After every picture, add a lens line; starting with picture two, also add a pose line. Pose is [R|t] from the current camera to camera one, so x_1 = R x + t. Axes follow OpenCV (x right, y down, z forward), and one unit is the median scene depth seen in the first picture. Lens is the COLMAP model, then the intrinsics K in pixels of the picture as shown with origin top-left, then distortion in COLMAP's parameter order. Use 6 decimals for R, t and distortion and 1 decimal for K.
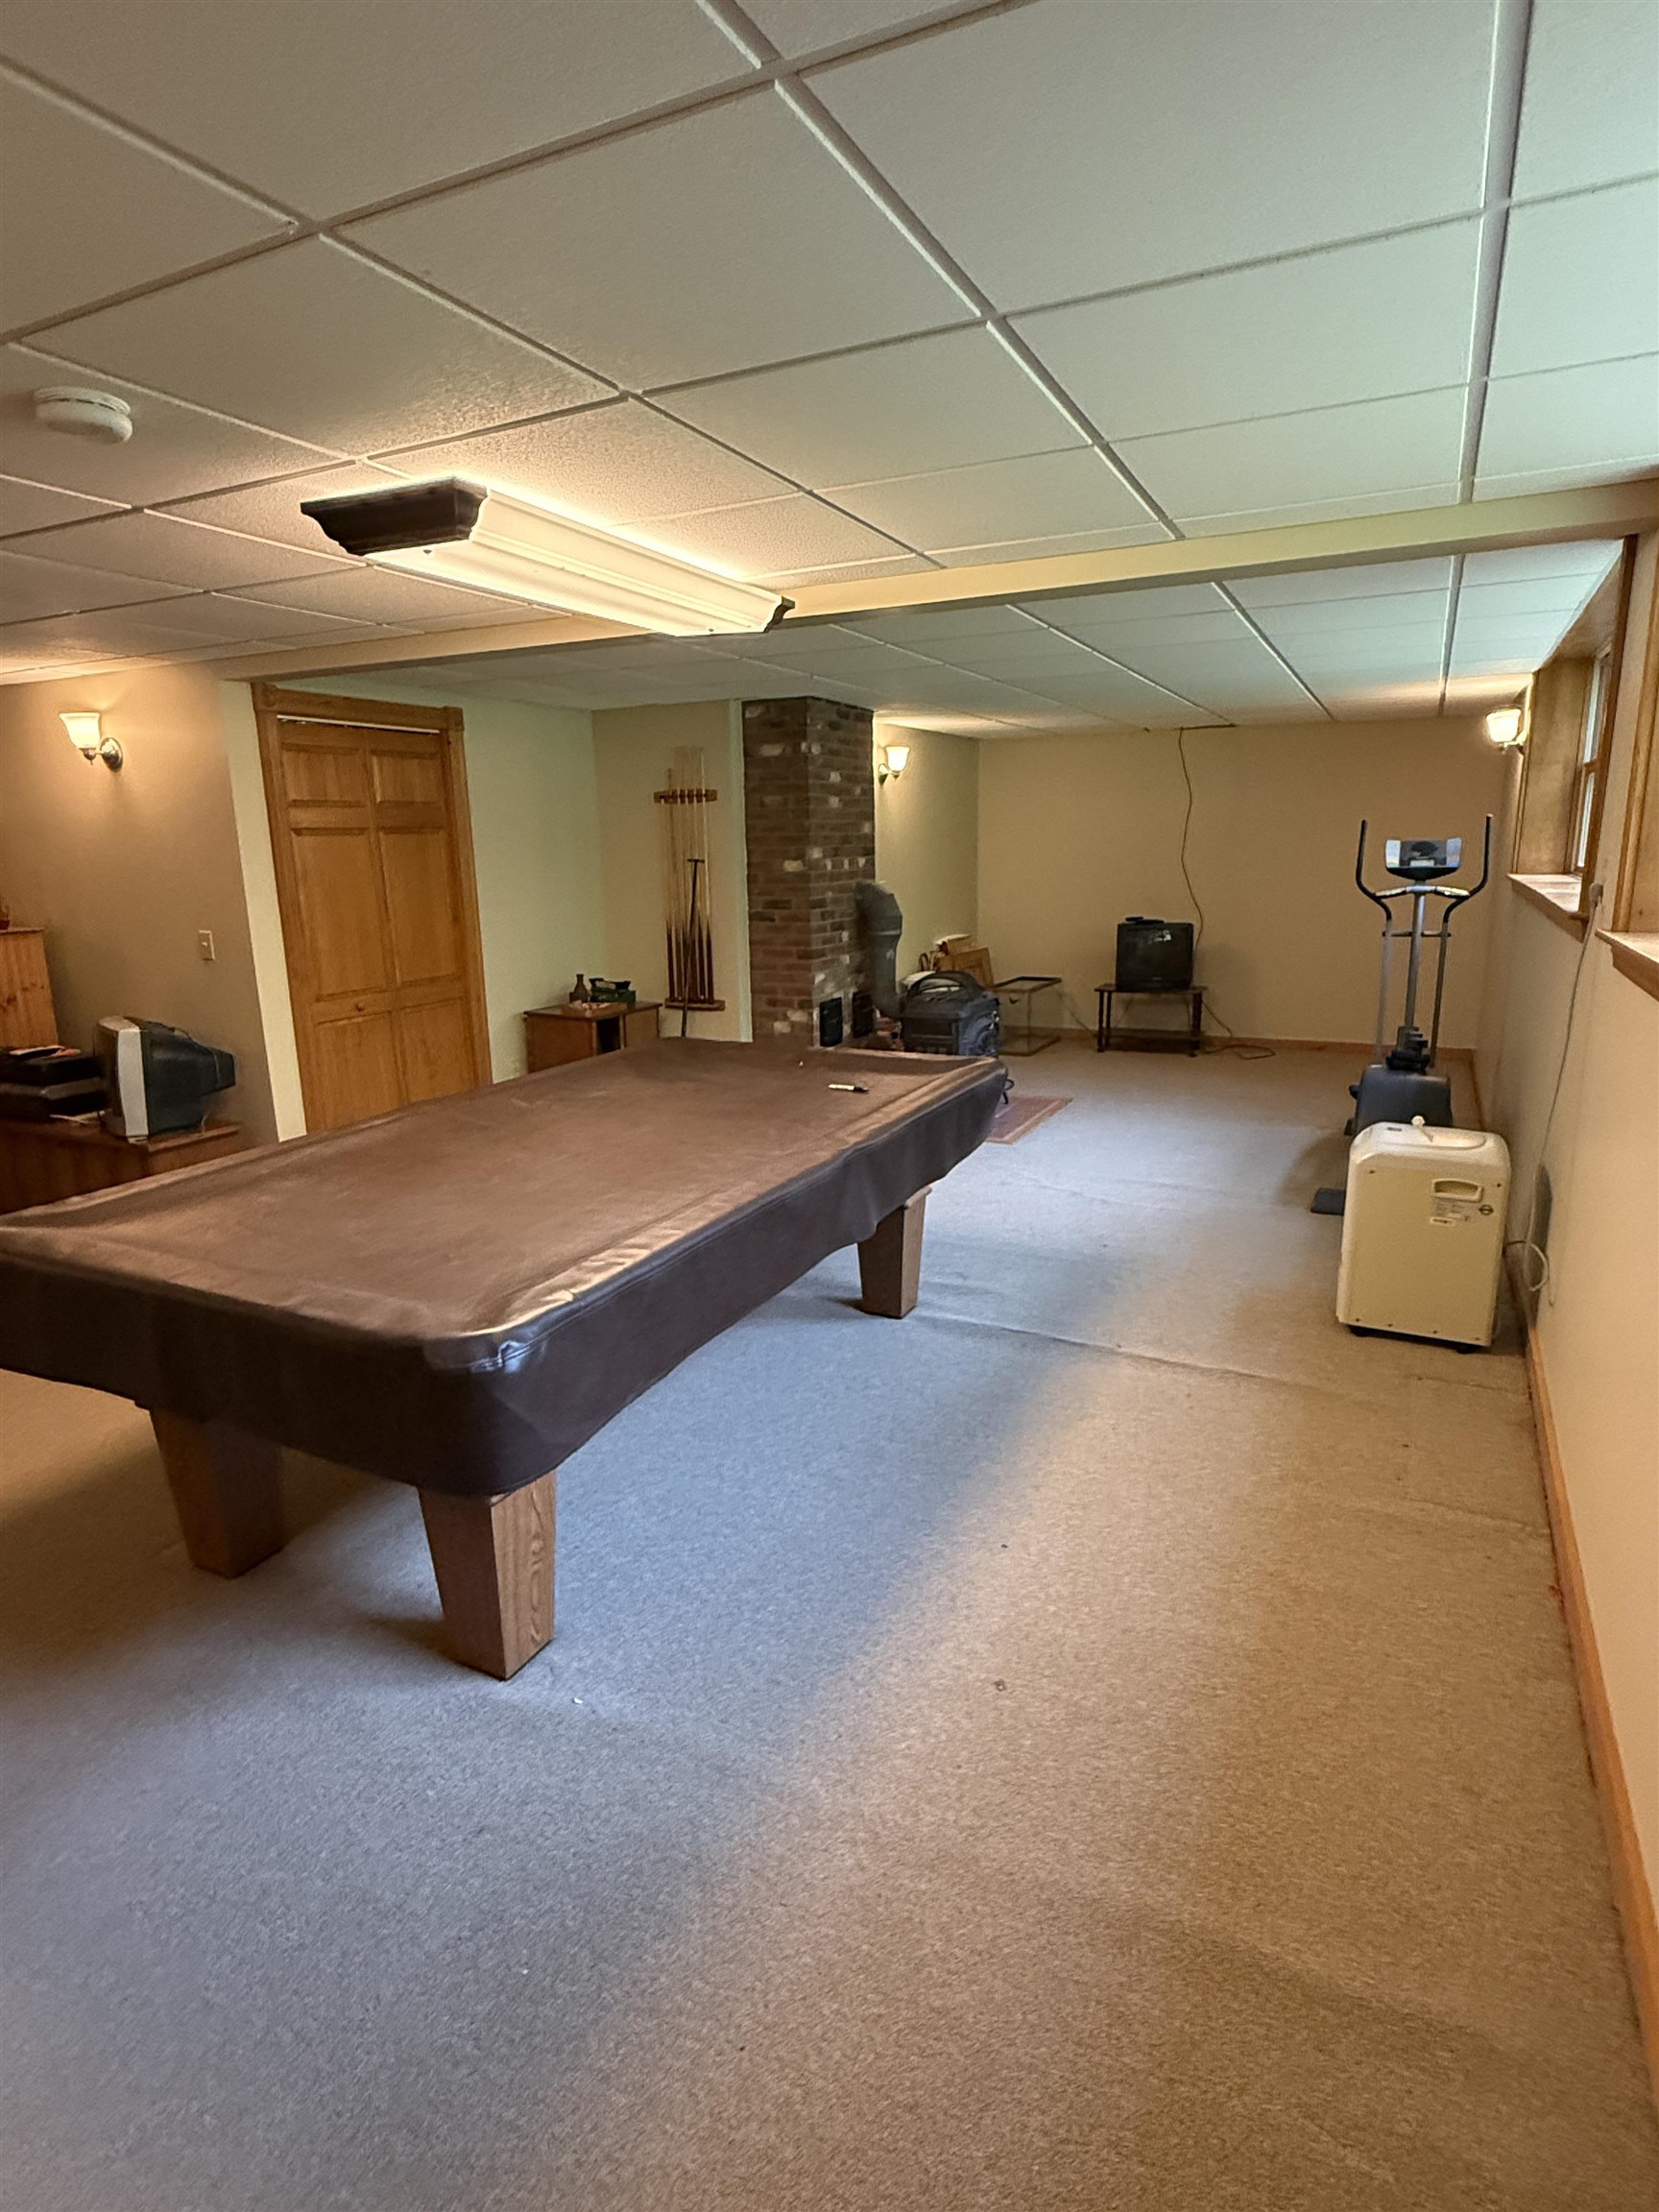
lens RADIAL K [[1172.9, 0, 836.9], [0, 1172.9, 1107.2], [0, 0, 1]] dist [-0.002119, -0.000201]
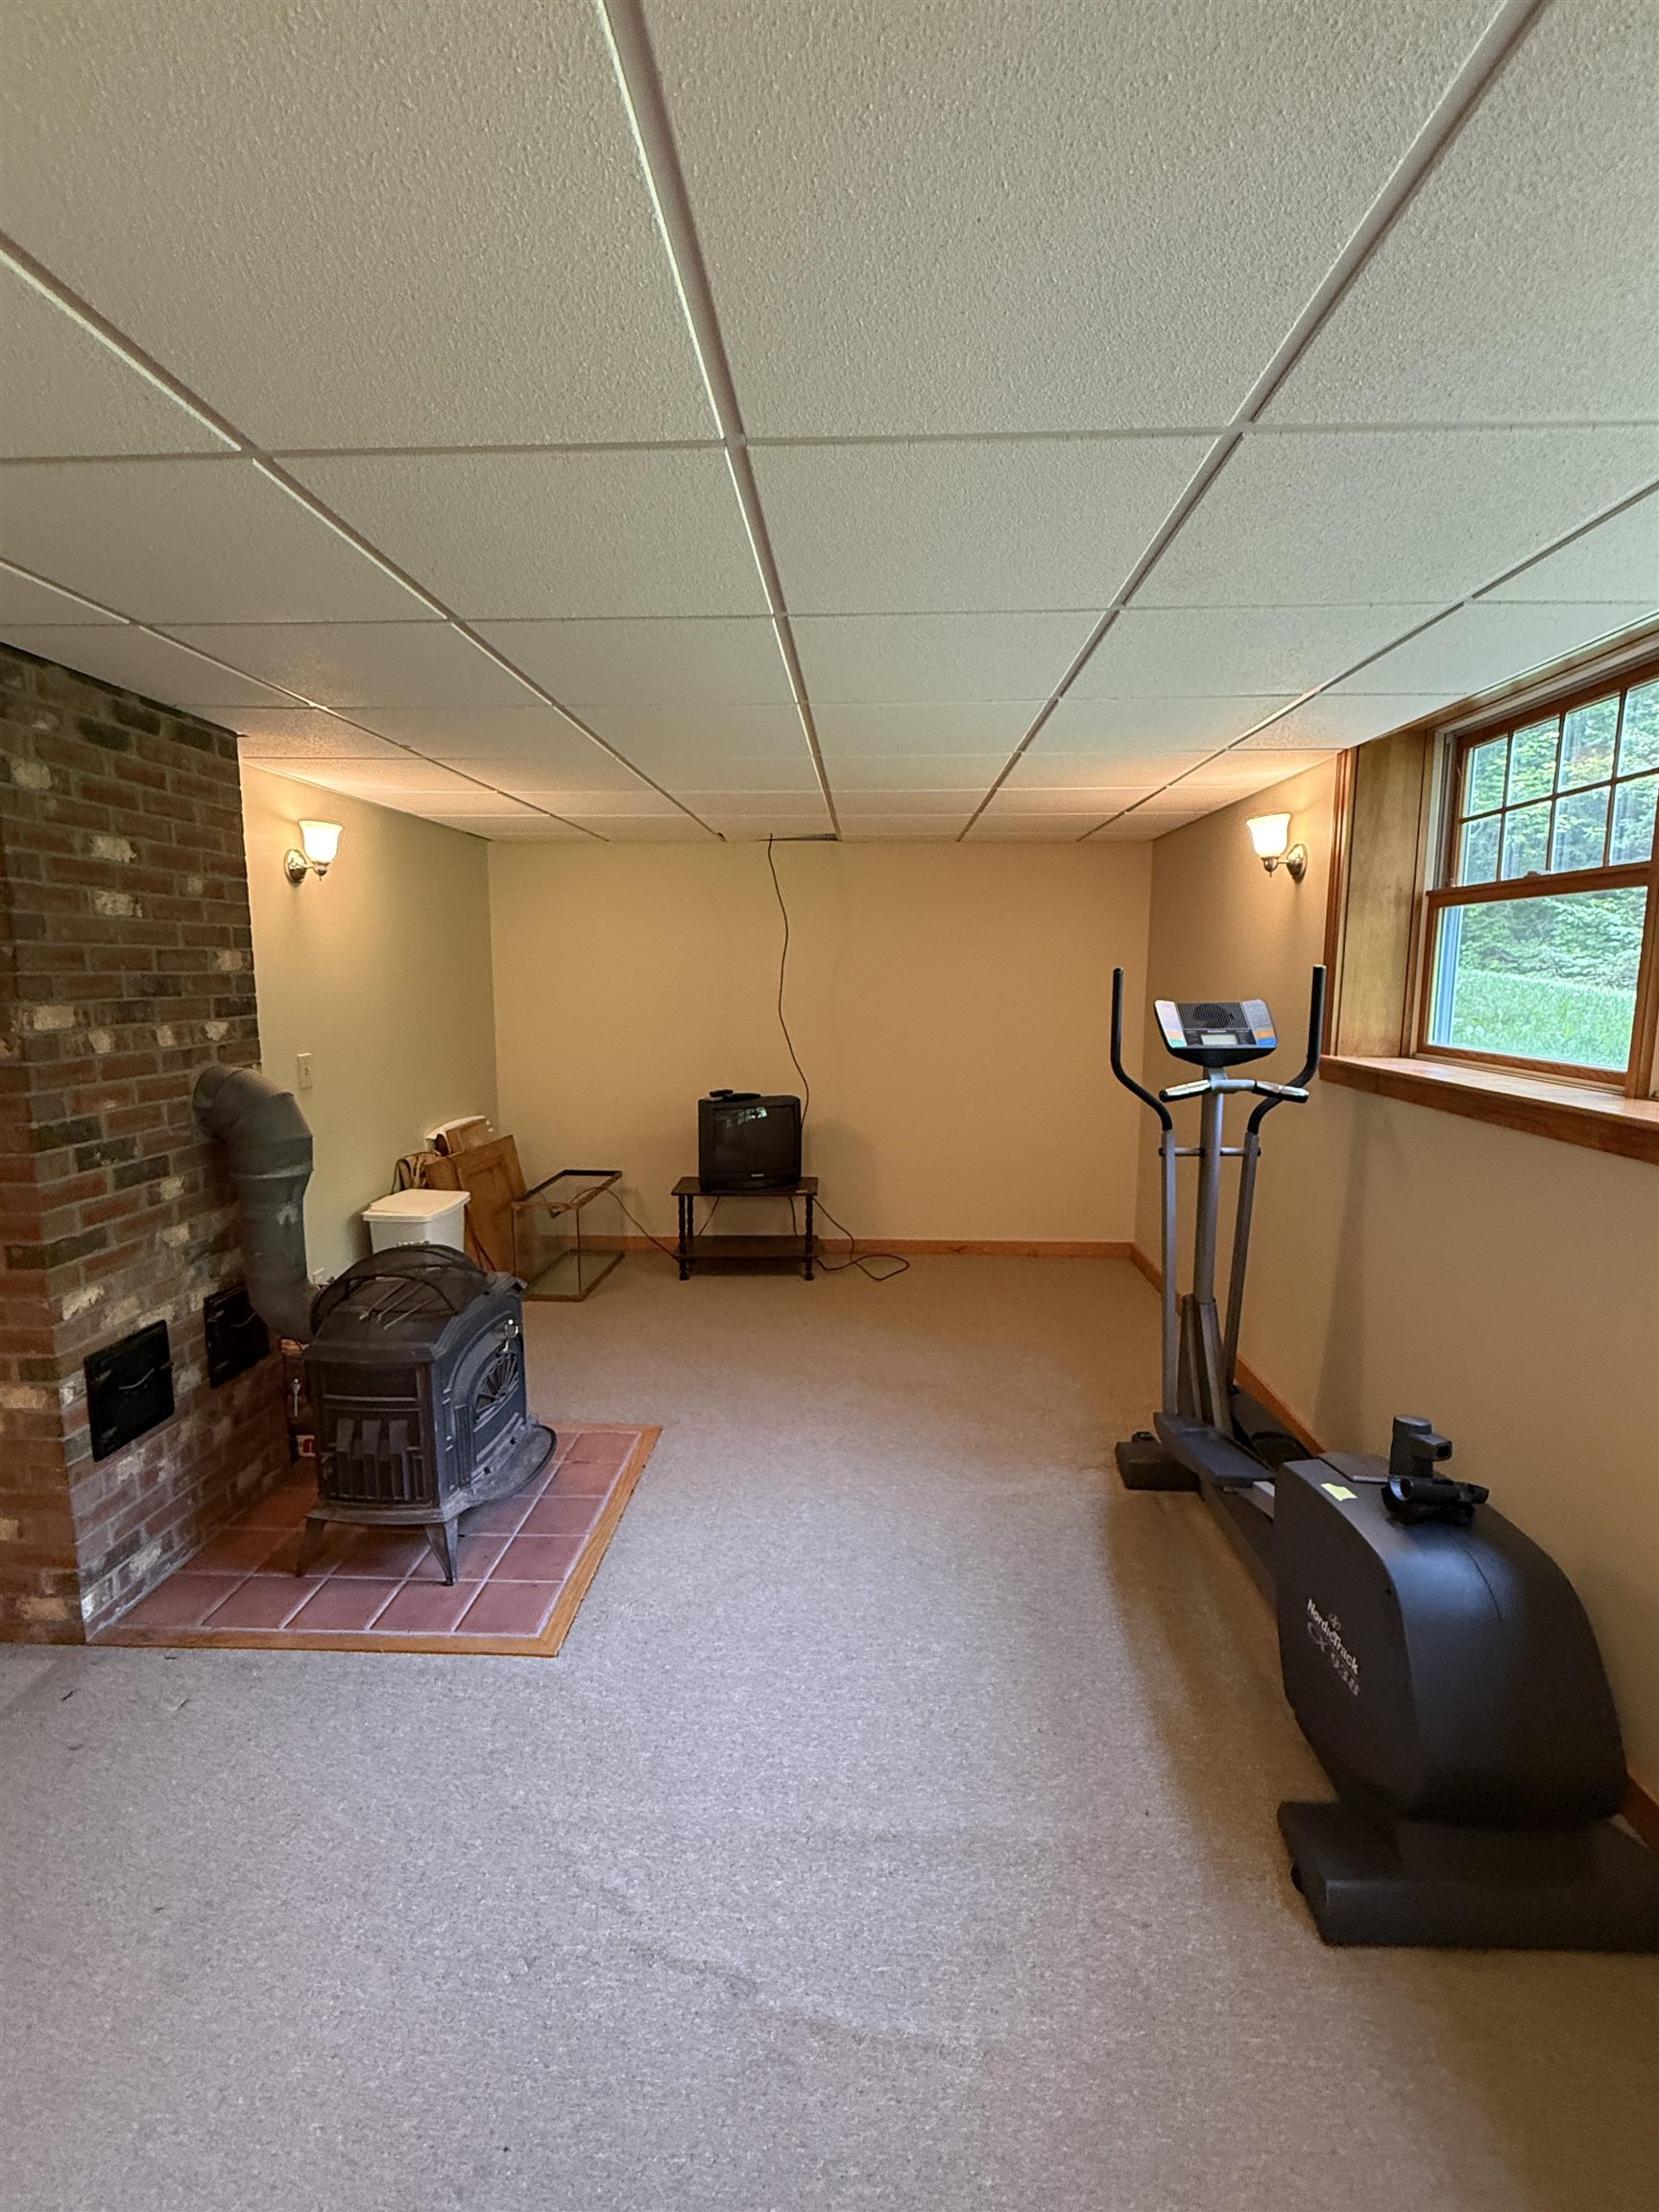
lens RADIAL K [[1000.5, 0, 829.5], [0, 1000.5, 1106.0], [0, 0, 1]] dist [0.001207, 0.000044]
pose [[0.917574, -0.033774, 0.396127, 0.090451], [0.069531, 0.994661, -0.076252, -0.128930], [-0.391437, 0.097510, 0.915024, 0.525430]]
